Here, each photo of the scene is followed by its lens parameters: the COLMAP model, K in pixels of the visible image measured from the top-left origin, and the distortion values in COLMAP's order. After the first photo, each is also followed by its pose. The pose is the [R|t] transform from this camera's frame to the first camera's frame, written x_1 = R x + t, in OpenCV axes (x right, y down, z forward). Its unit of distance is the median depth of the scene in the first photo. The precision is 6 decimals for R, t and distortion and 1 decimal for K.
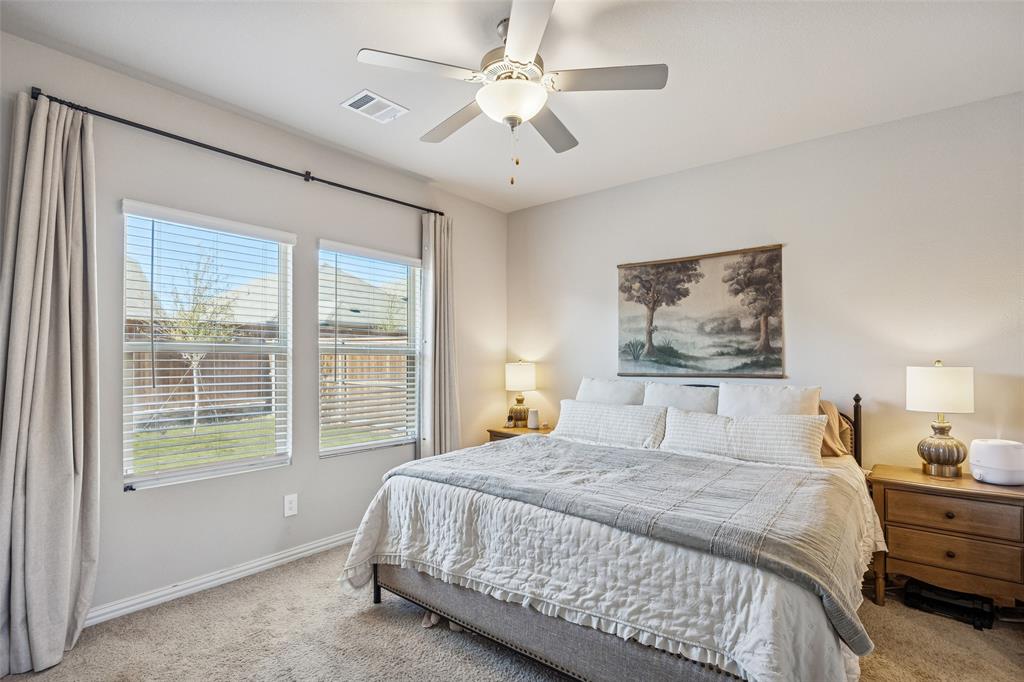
lens RADIAL K [[490.7, 0, 489.1], [0, 490.7, 355.8], [0, 0, 1]] dist [-0.010236, -0.000698]
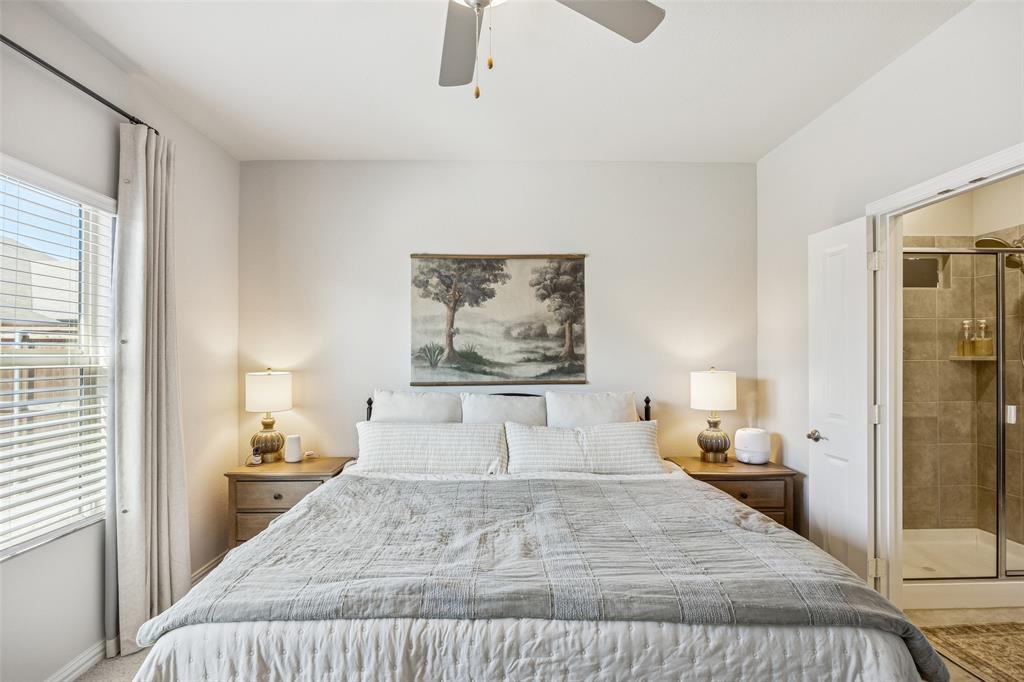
lens RADIAL K [[490.7, 0, 513.7], [0, 490.7, 349.6], [0, 0, 1]] dist [-0.010236, -0.000698]
pose [[0.752060, 0.003815, 0.659083, -0.253849], [0.000209, 0.999982, -0.006027, -0.025865], [-0.659094, 0.004670, 0.752046, 0.405650]]
